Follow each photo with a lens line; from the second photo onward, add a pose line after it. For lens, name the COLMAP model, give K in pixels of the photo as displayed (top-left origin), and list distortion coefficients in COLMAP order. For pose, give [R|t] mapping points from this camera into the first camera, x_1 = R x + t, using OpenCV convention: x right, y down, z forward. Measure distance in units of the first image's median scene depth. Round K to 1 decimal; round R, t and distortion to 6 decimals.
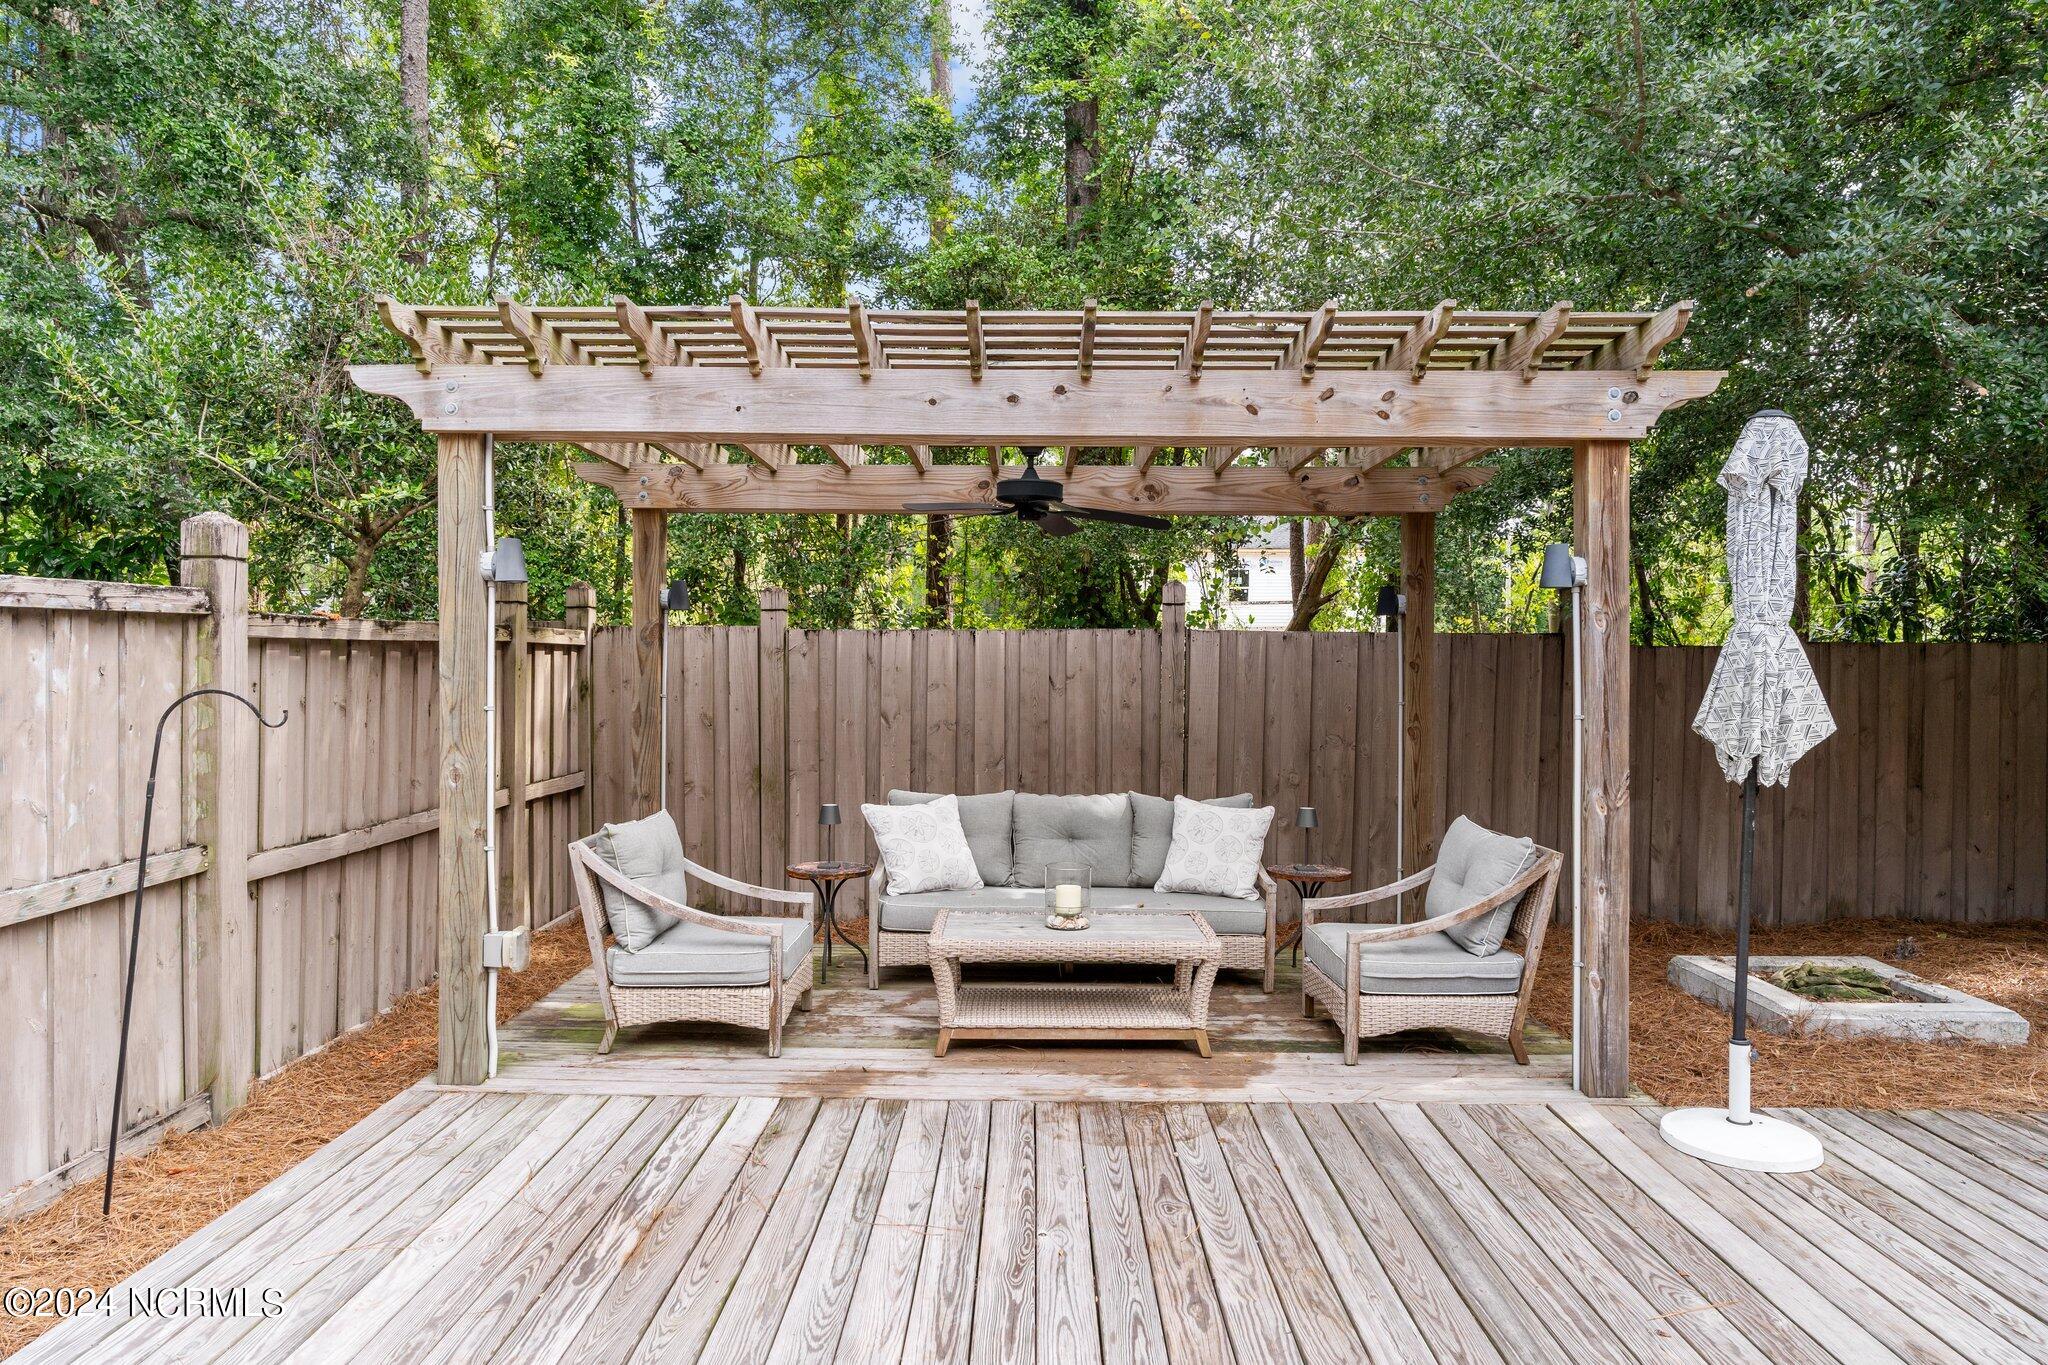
lens RADIAL K [[1267.0, 0, 1021.2], [0, 1267.0, 667.6], [0, 0, 1]] dist [-0.008054, 0.009996]
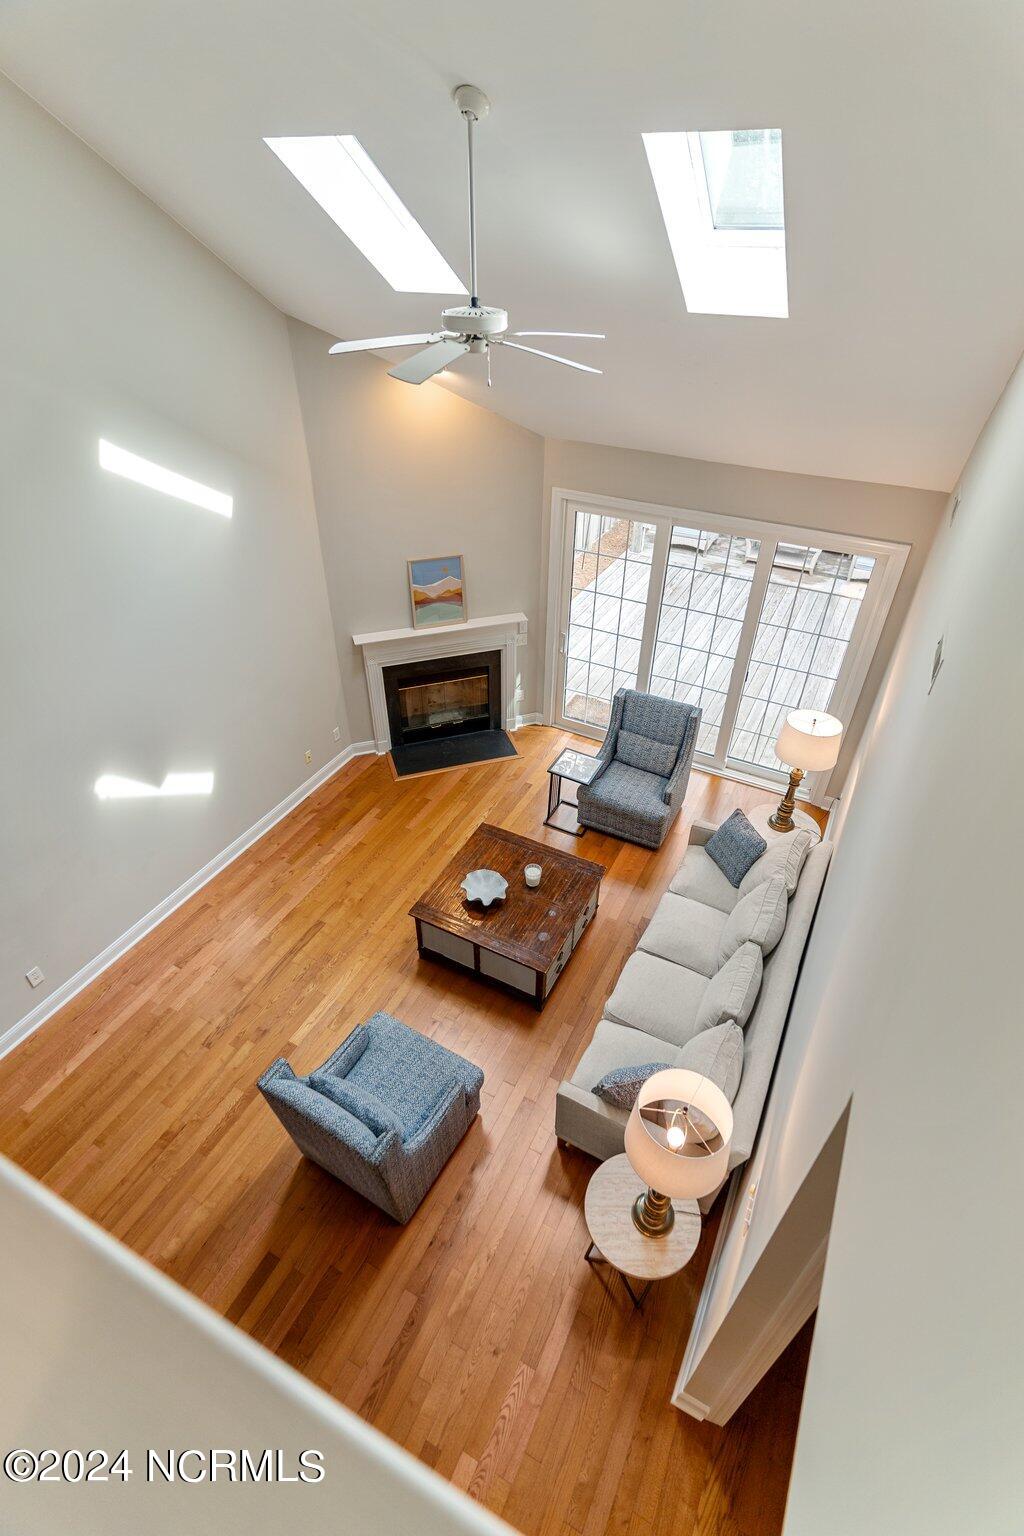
lens RADIAL K [[740.1, 0, 519.0], [0, 740.1, 769.7], [0, 0, 1]] dist [0.003587, -0.001847]
pose [[0.892558, 0.279862, -0.353579, 0.284180], [-0.007701, 0.793451, 0.608585, -0.546355], [0.450868, -0.540474, 0.710356, -1.237860]]
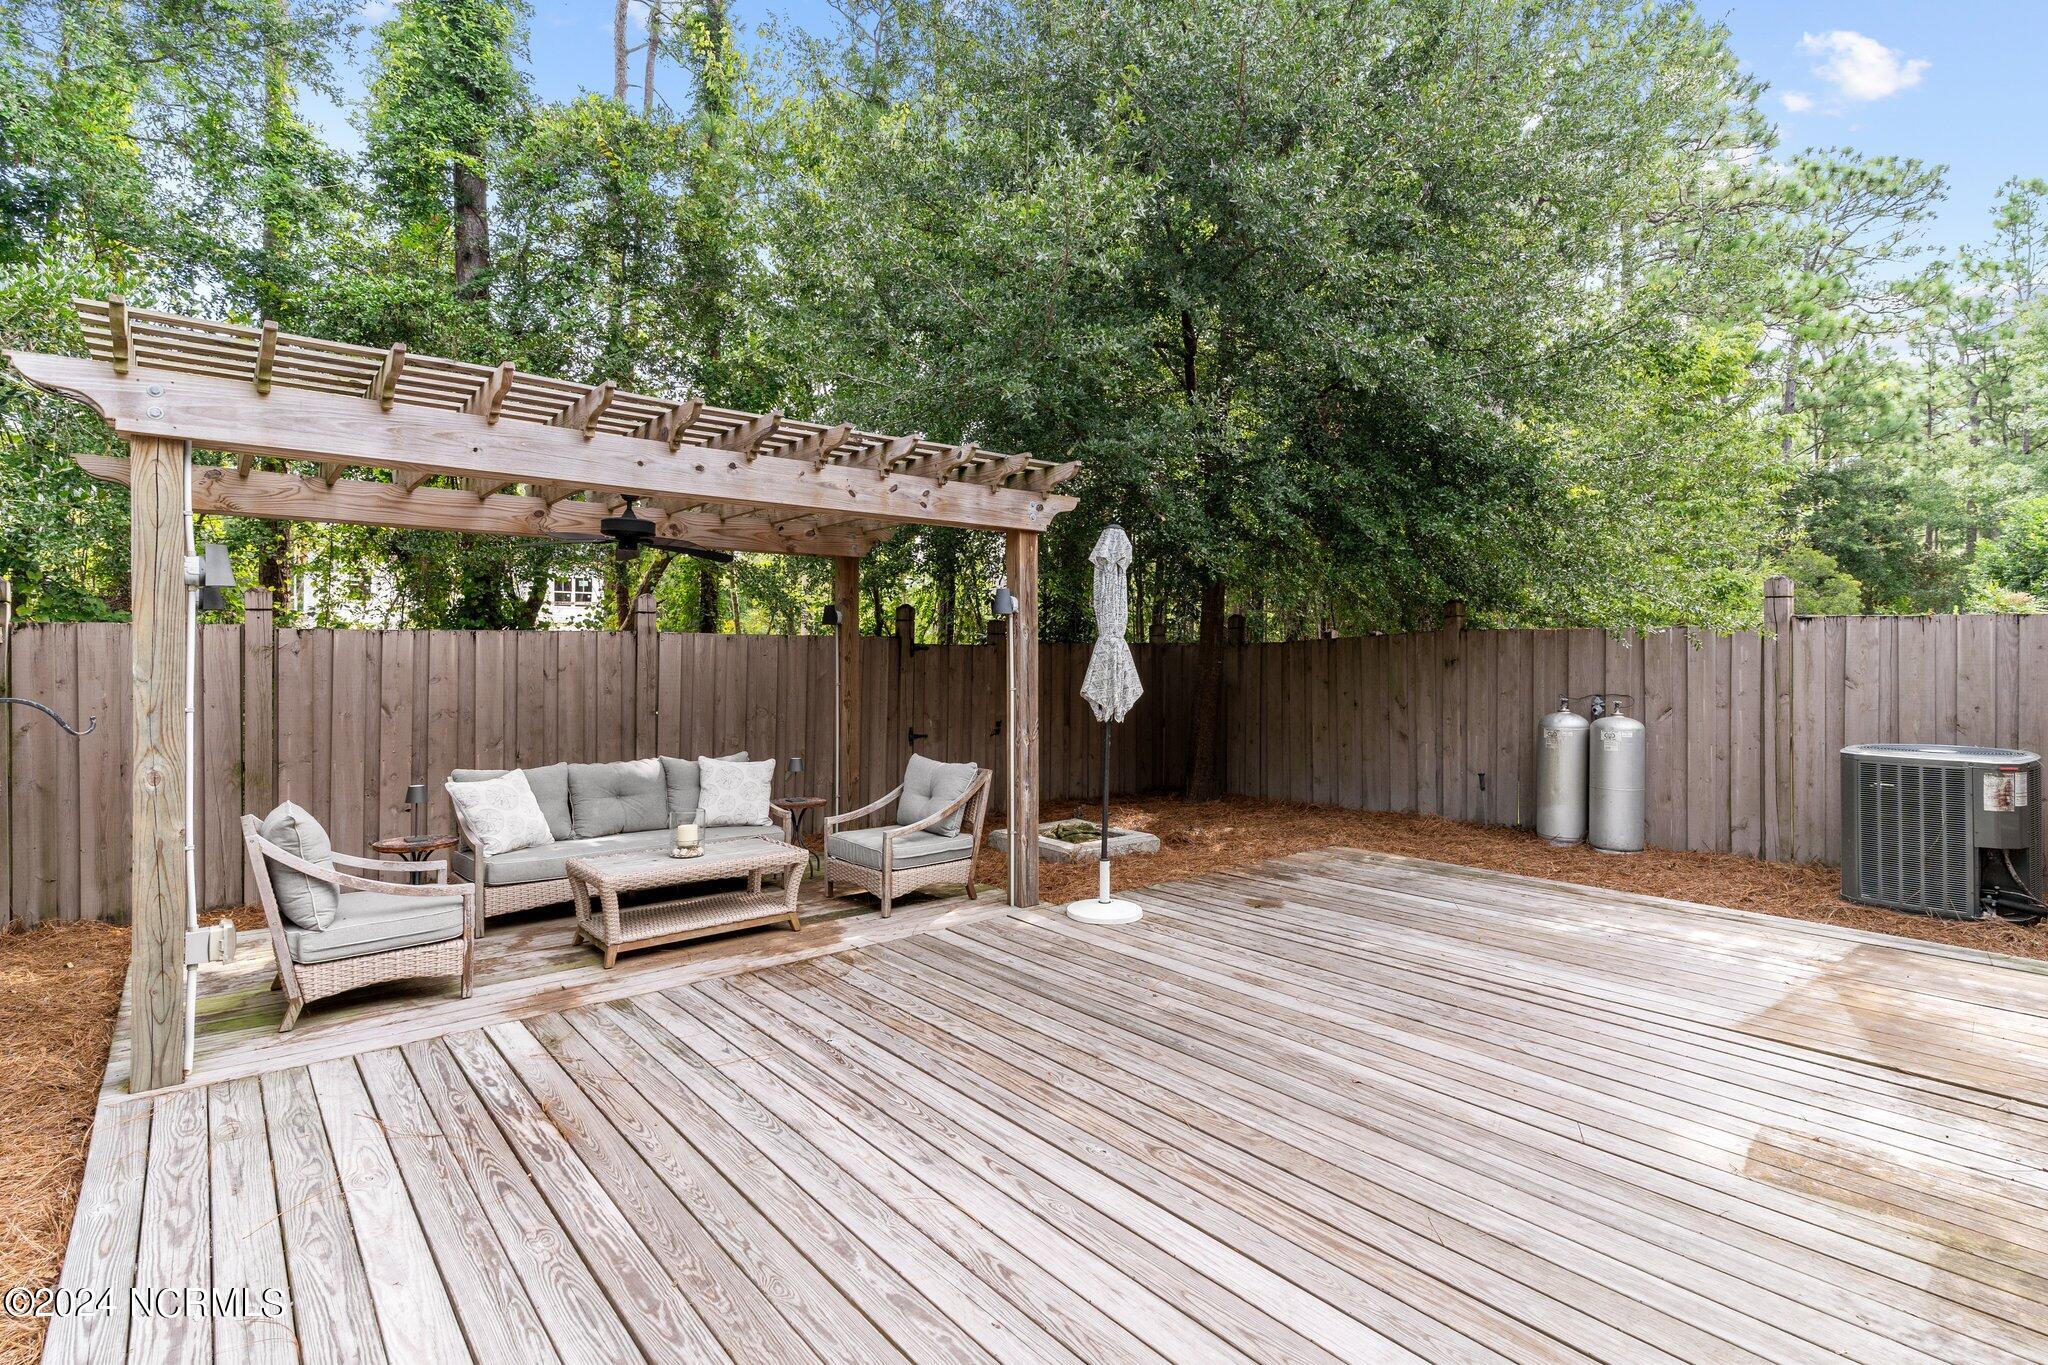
lens RADIAL K [[986.8, 0, 1017.6], [0, 986.8, 647.2], [0, 0, 1]] dist [0.003587, -0.001847]
pose [[0.766422, -0.000137, 0.642337, -0.341220], [0.006616, 0.999949, -0.007681, -0.006334], [-0.642303, 0.010137, 0.766384, -0.030501]]
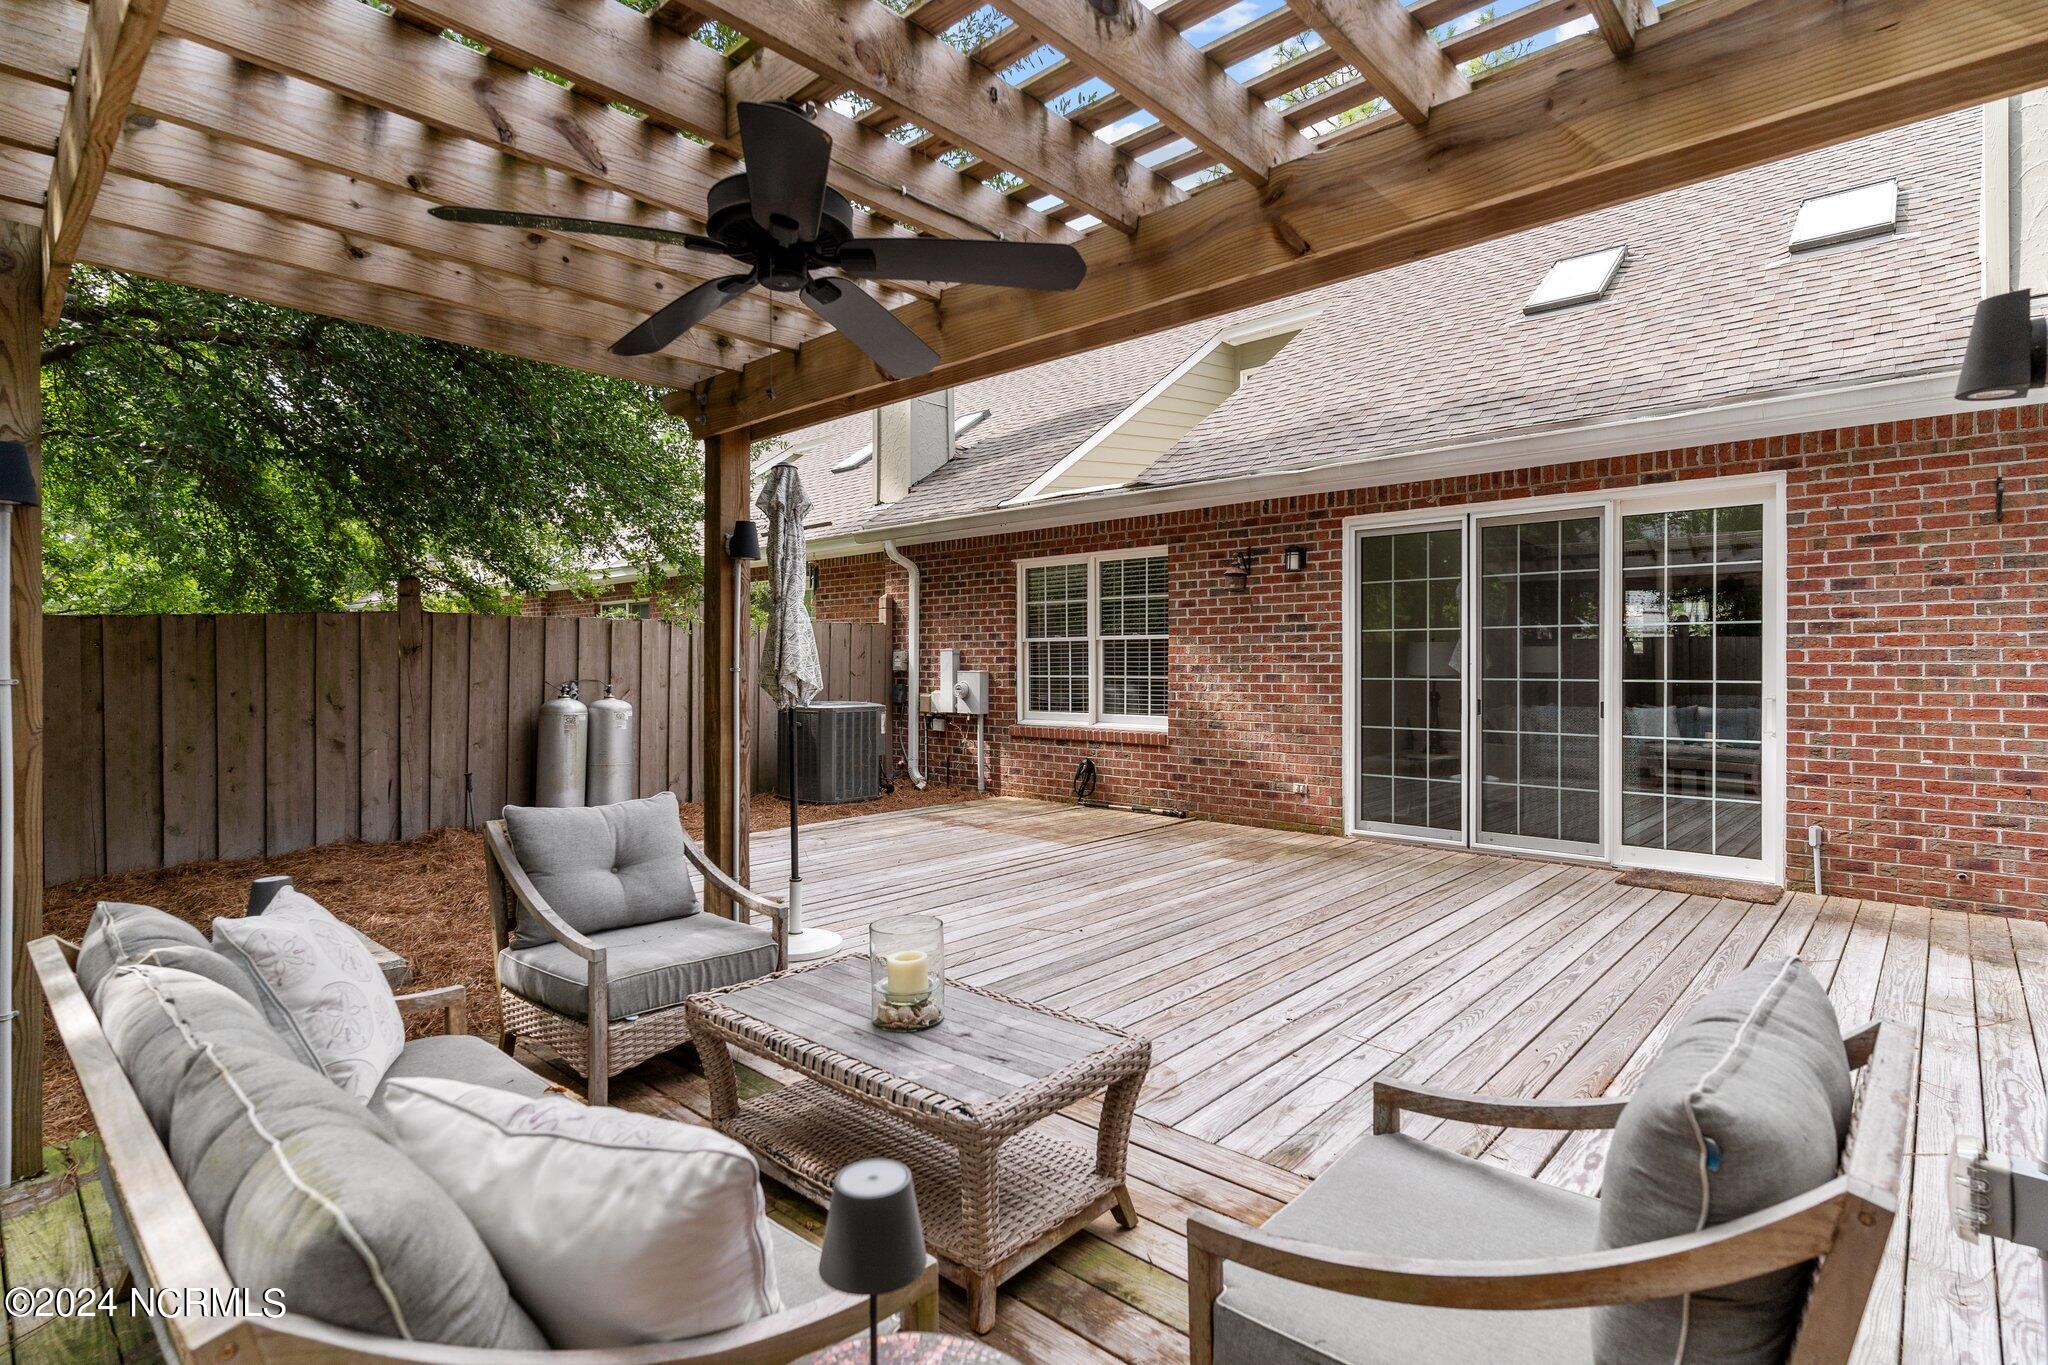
lens RADIAL K [[986.8, 0, 1026.0], [0, 986.8, 670.4], [0, 0, 1]] dist [0.003587, -0.001847]
pose [[-0.737726, -0.008095, 0.675052, -0.311122], [0.000172, 0.999926, 0.012179, 0.022602], [-0.675101, 0.009101, -0.737669, 1.219420]]
